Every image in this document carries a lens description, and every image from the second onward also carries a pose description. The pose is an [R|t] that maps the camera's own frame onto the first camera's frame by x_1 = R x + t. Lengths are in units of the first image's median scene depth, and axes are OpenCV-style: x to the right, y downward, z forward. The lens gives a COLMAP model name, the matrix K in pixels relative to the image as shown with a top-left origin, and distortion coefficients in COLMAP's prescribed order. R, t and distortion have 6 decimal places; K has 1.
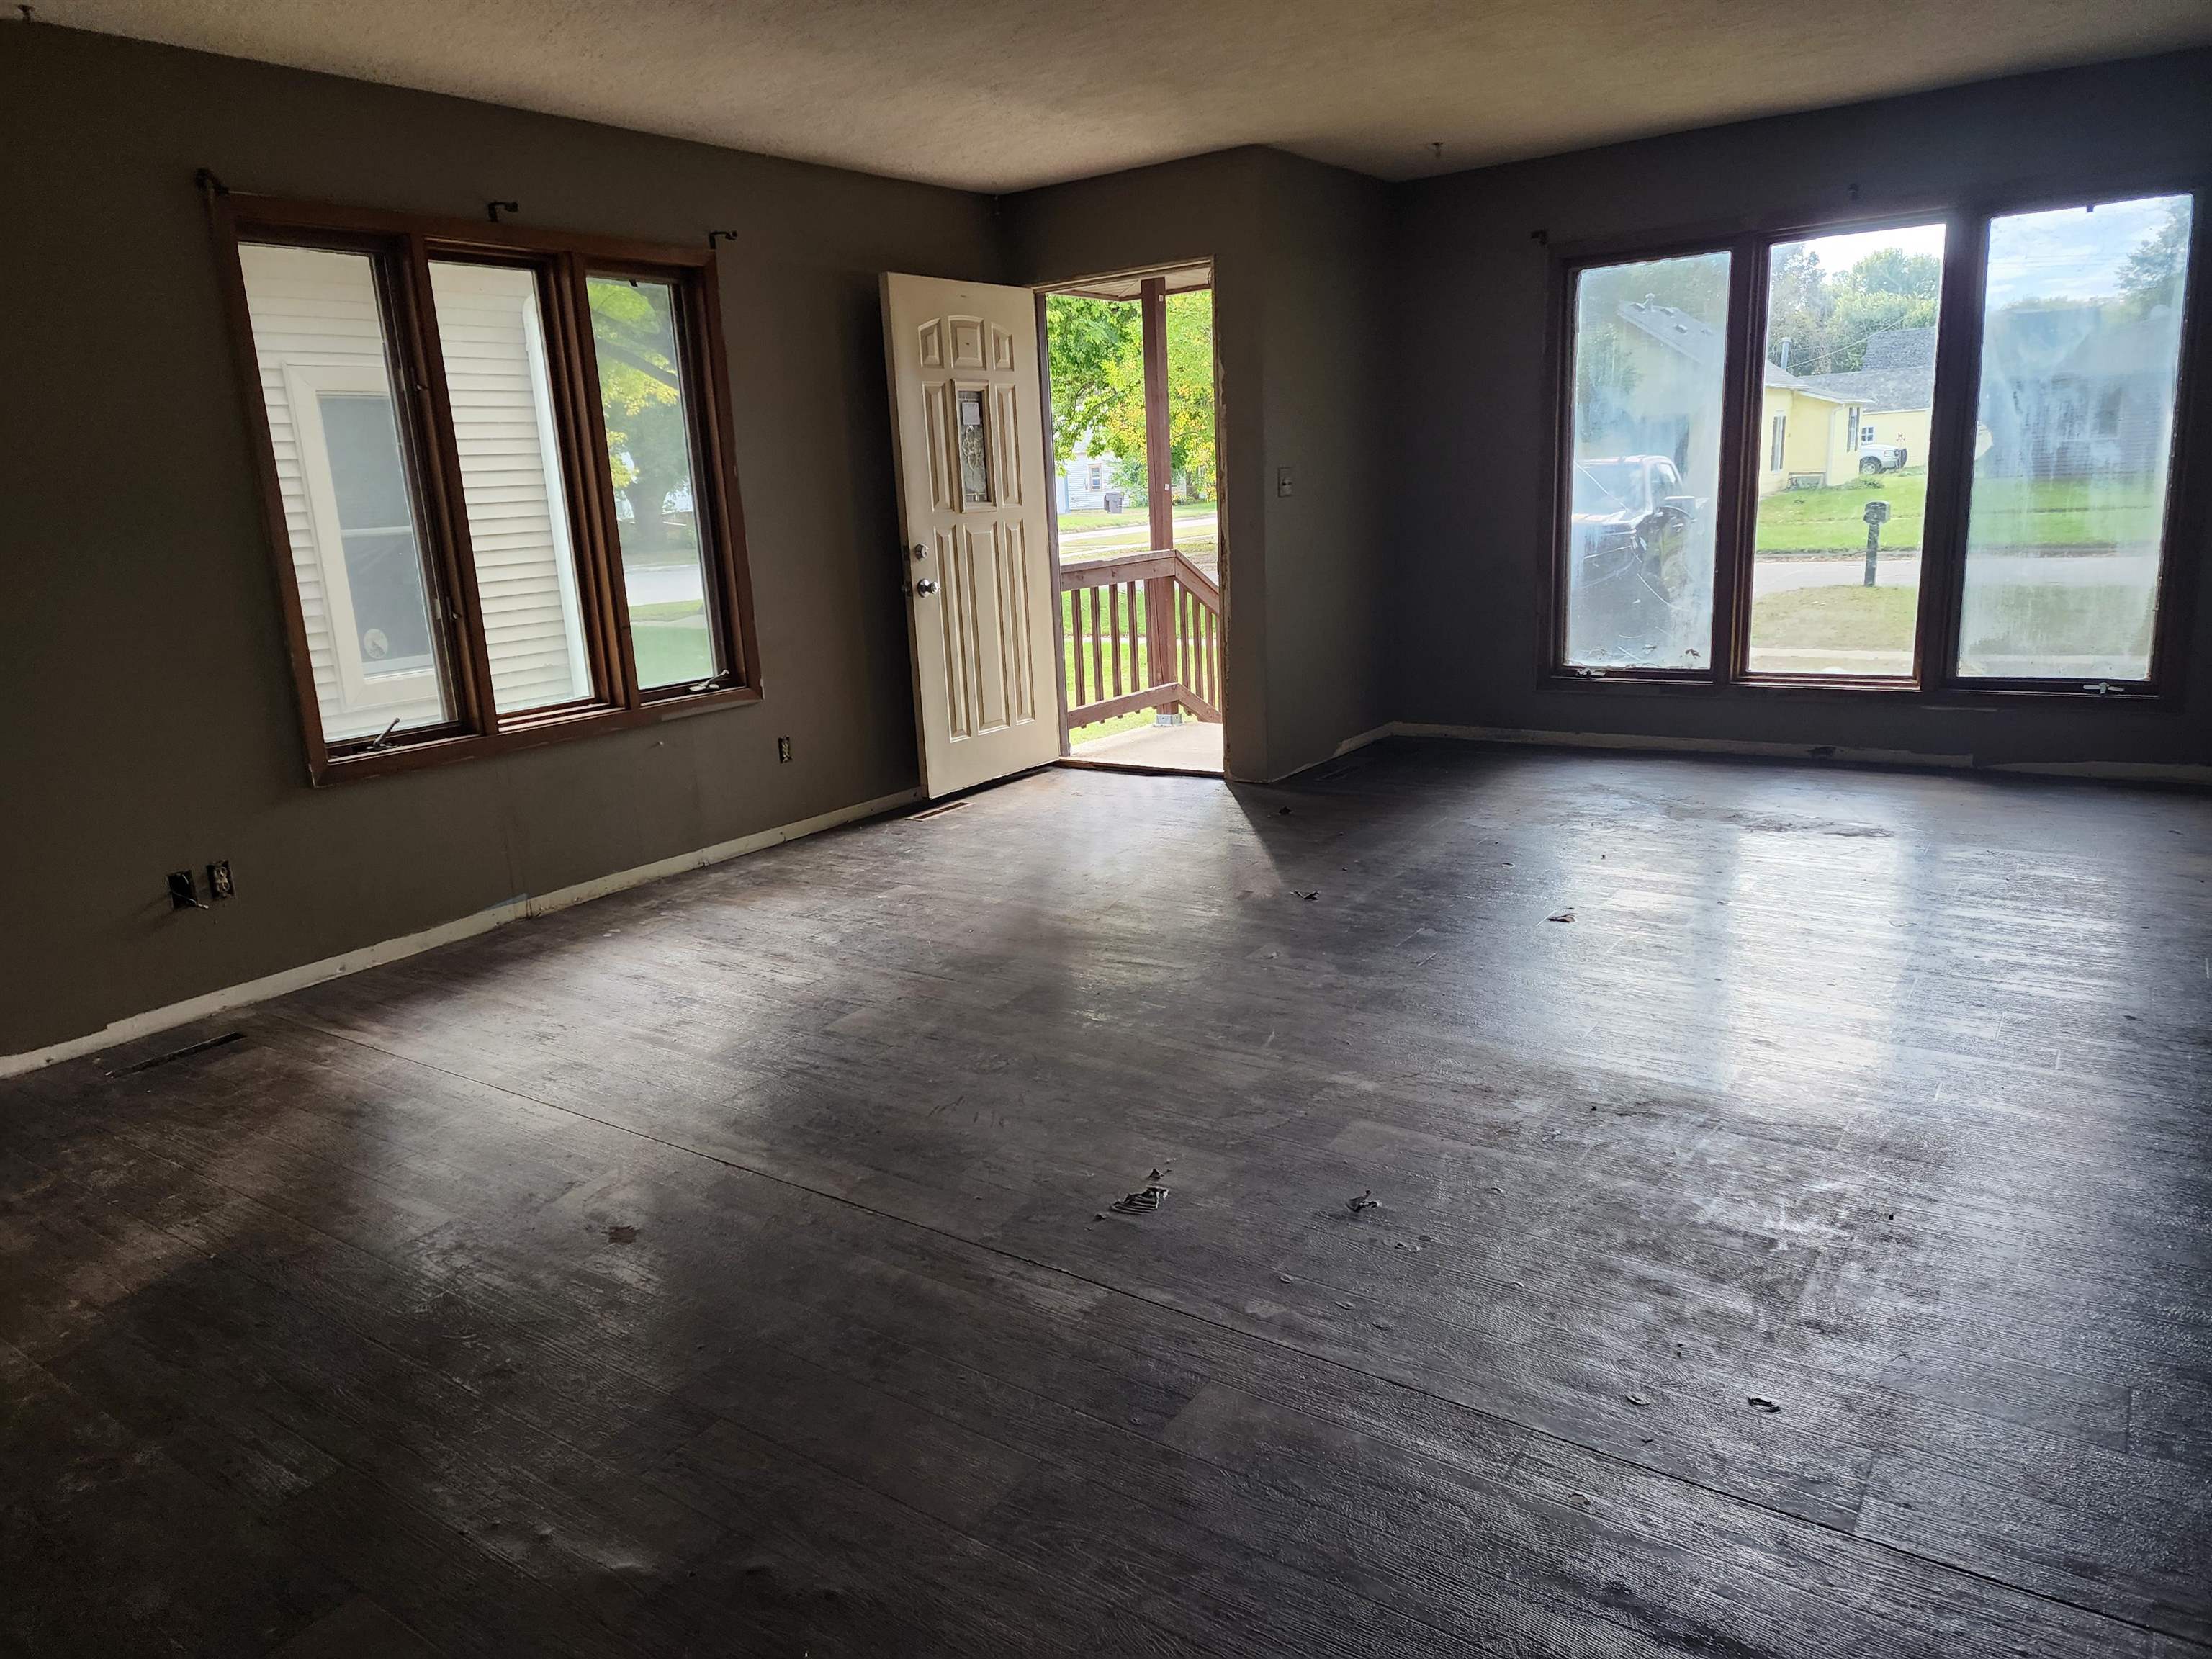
lens RADIAL K [[1489.6, 0, 1102.0], [0, 1489.6, 815.9], [0, 0, 1]] dist [0.041457, -0.004817]
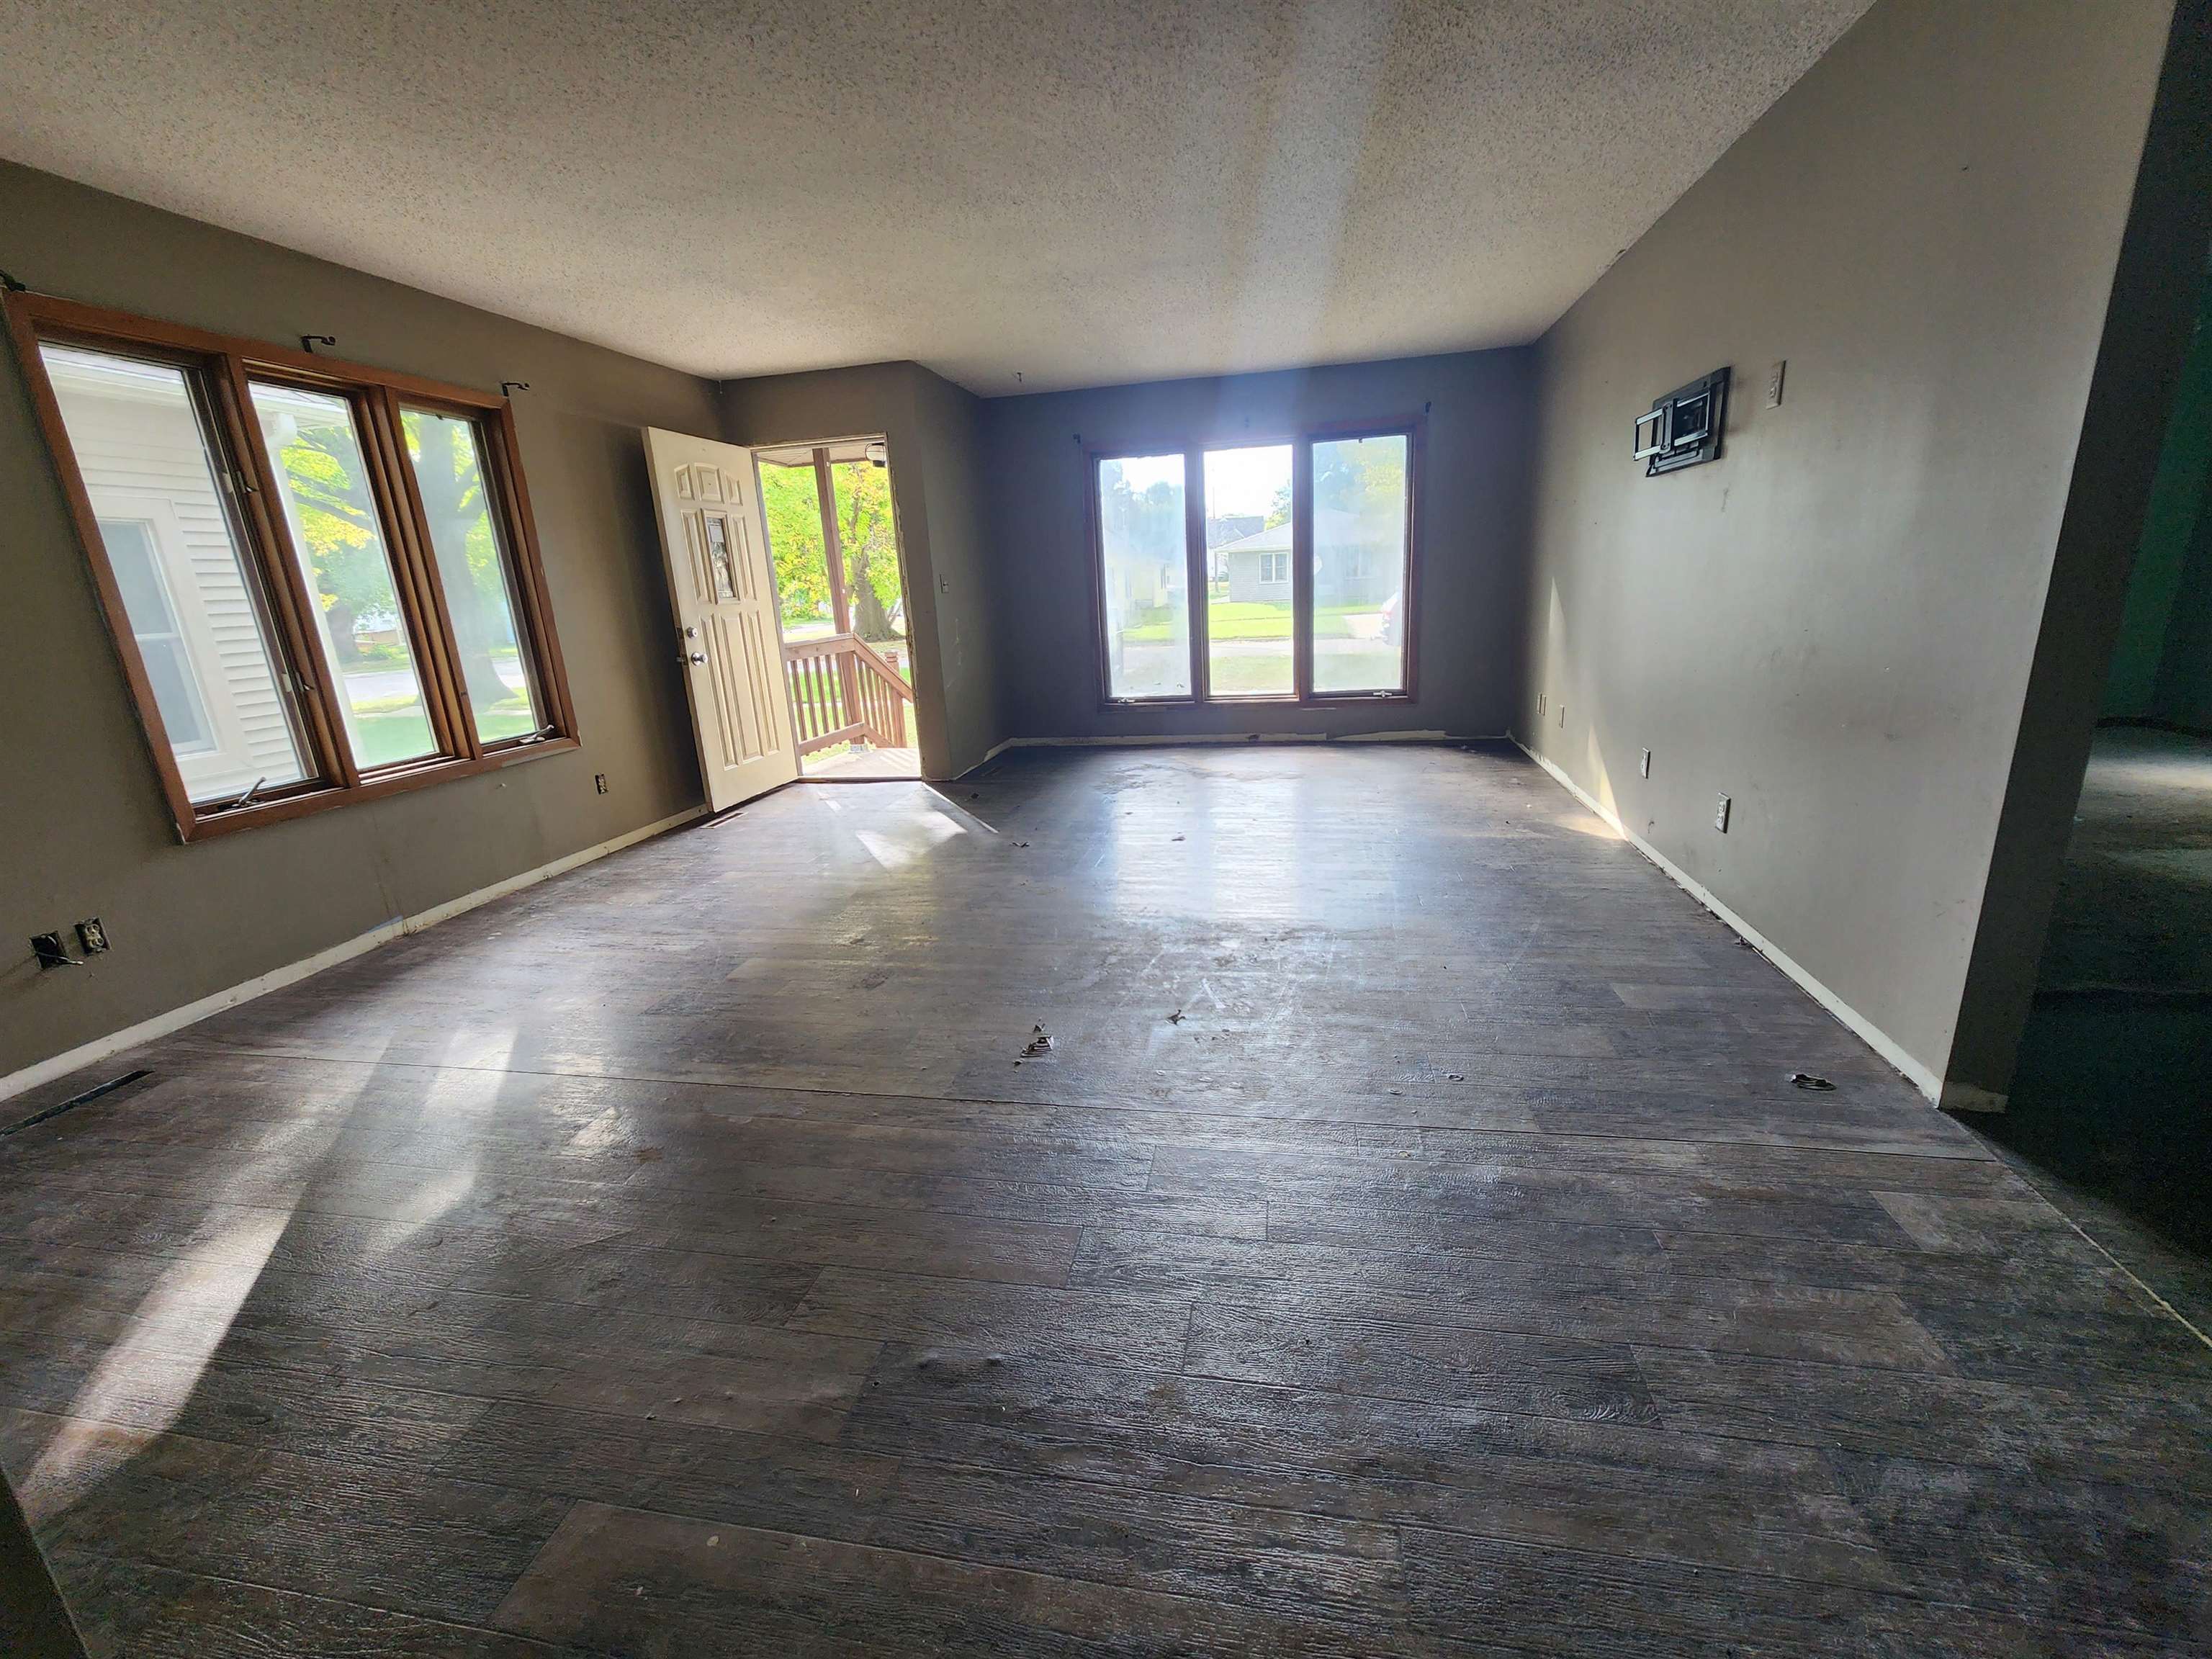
lens RADIAL K [[915.9, 0, 1116.3], [0, 915.9, 830.2], [0, 0, 1]] dist [0.002592, 0.000705]
pose [[0.906501, -0.104167, 0.409151, -0.151415], [0.096780, 0.994550, 0.038785, 0.009946], [-0.410961, 0.004439, 0.911642, 0.080217]]
